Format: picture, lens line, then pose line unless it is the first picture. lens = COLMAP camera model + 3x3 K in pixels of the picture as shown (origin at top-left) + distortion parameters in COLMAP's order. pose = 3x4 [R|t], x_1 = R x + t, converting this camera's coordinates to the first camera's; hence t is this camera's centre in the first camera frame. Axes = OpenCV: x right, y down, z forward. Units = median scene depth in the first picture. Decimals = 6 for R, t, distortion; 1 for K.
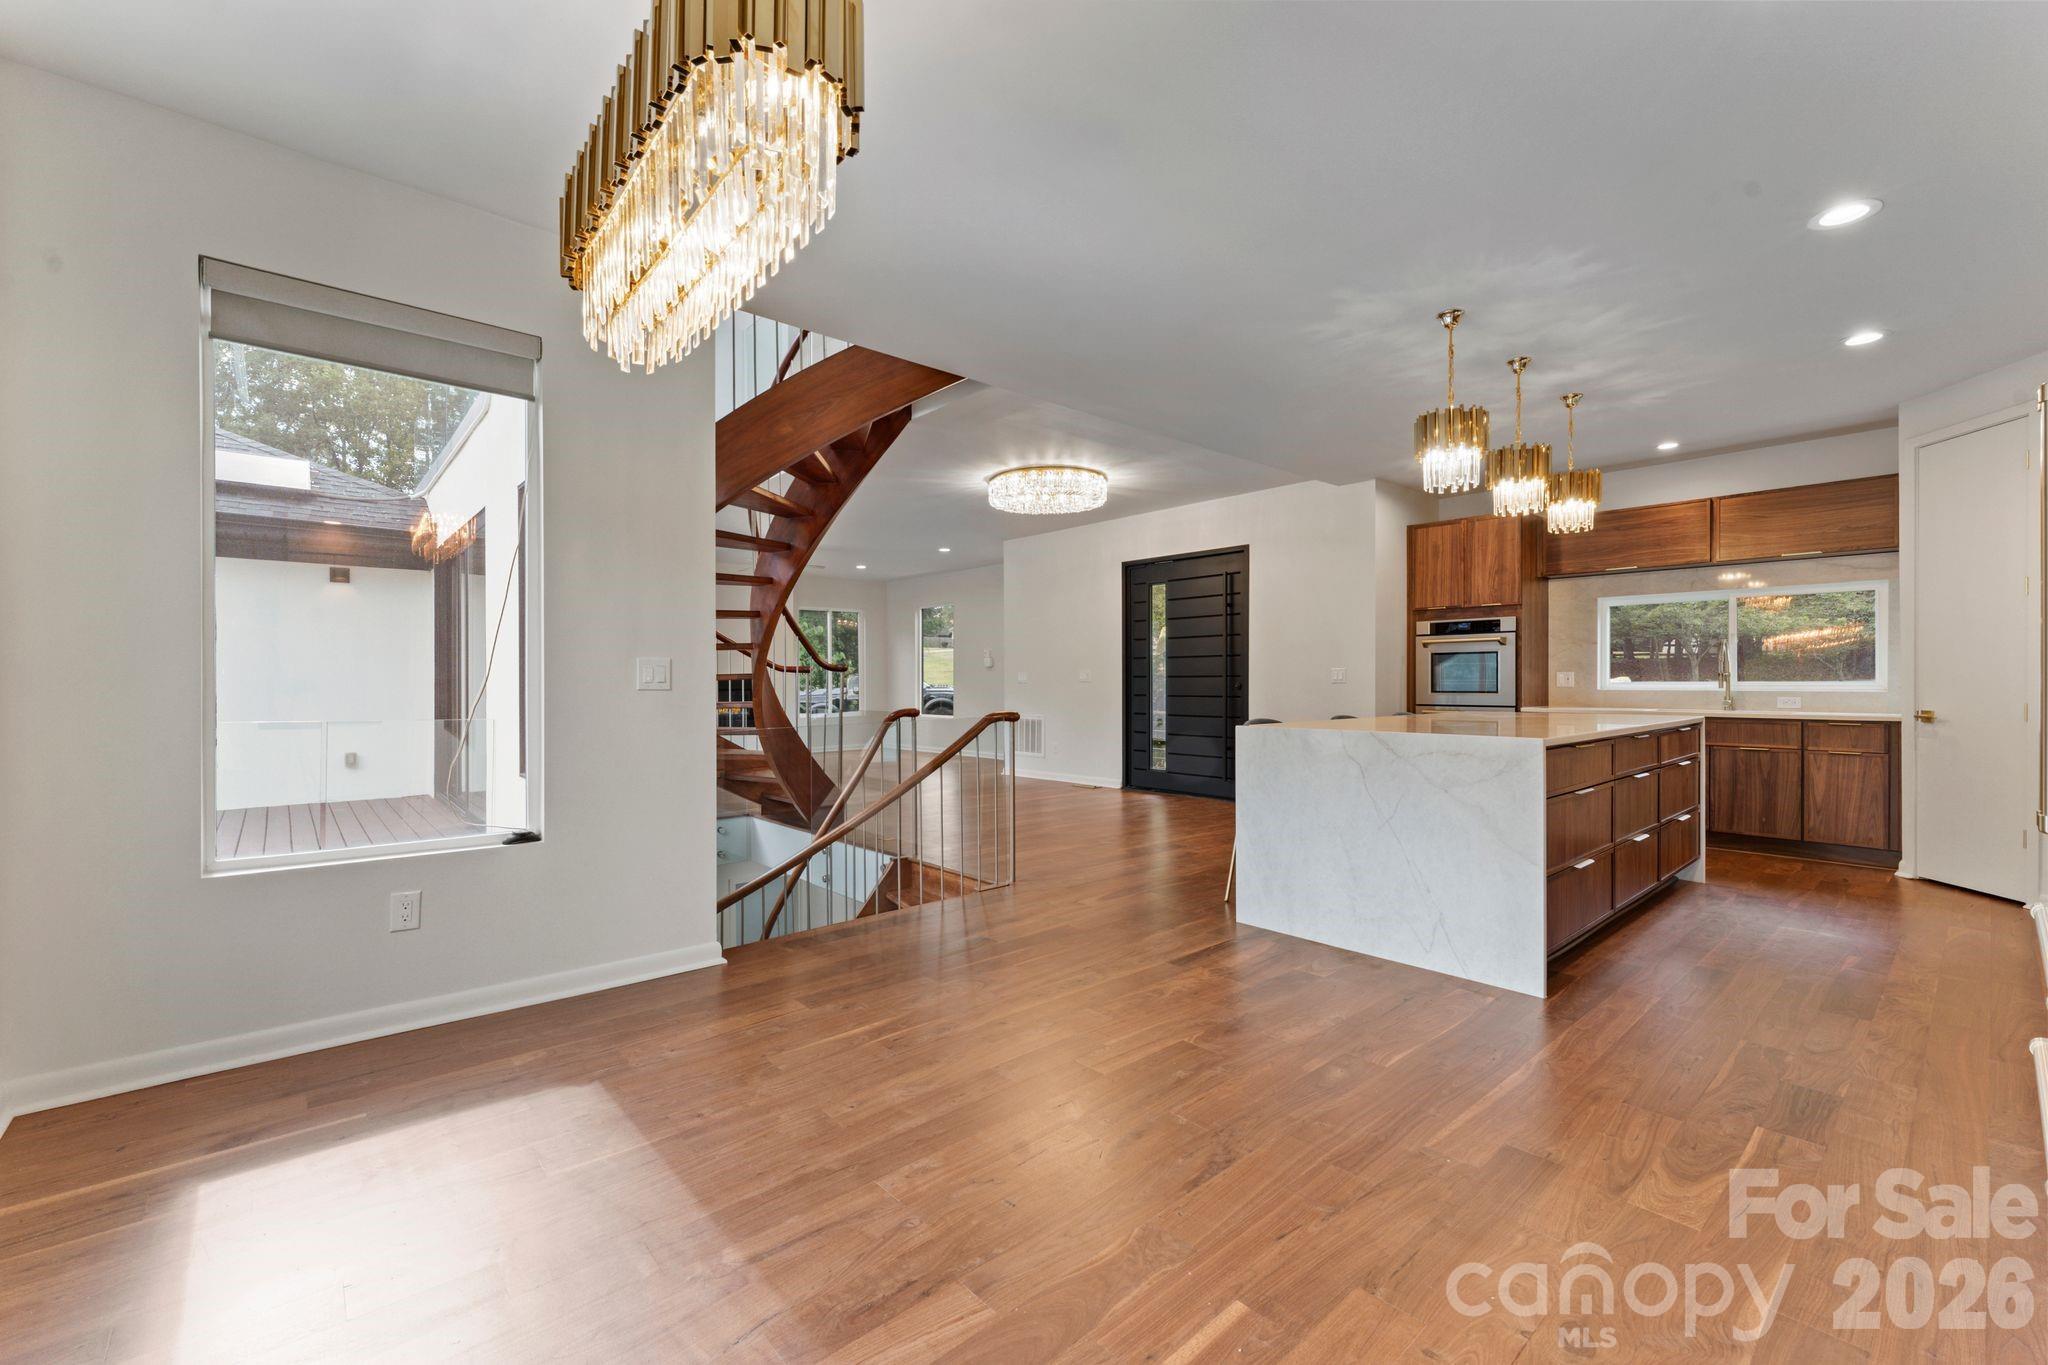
lens RADIAL K [[835.9, 0, 1006.3], [0, 835.9, 697.4], [0, 0, 1]] dist [0.001002, 0.001324]
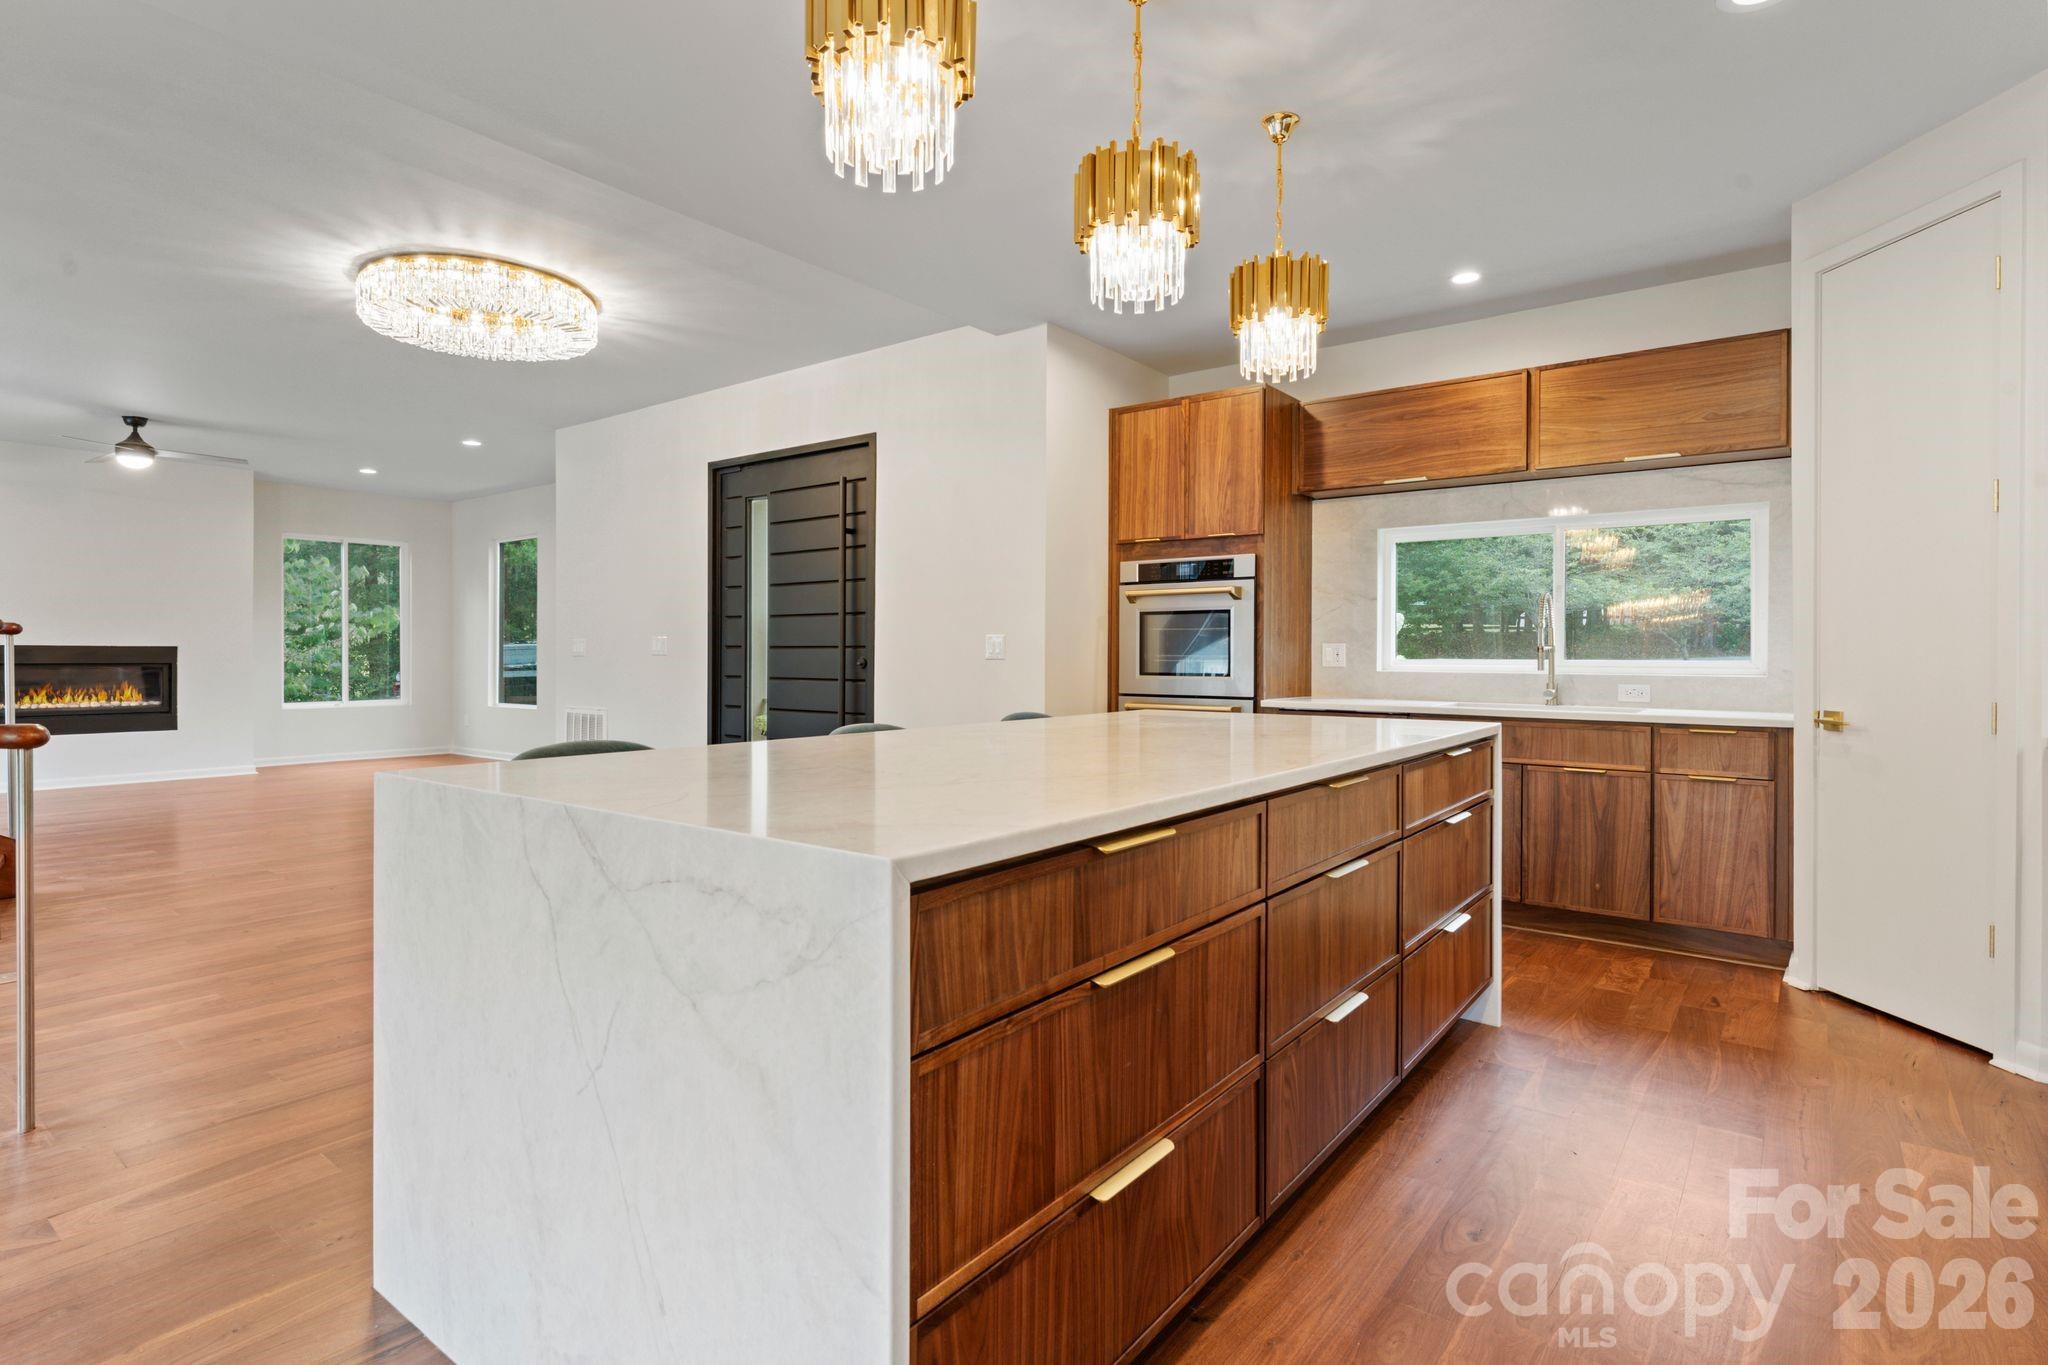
lens RADIAL K [[952.1, 0, 1031.7], [0, 952.1, 676.2], [0, 0, 1]] dist [0.005346, 0.001941]
pose [[0.982259, 0.001940, 0.187518, 0.332467], [-0.002450, 0.999994, 0.002492, -0.007448], [-0.187512, -0.002908, 0.982258, 0.355233]]
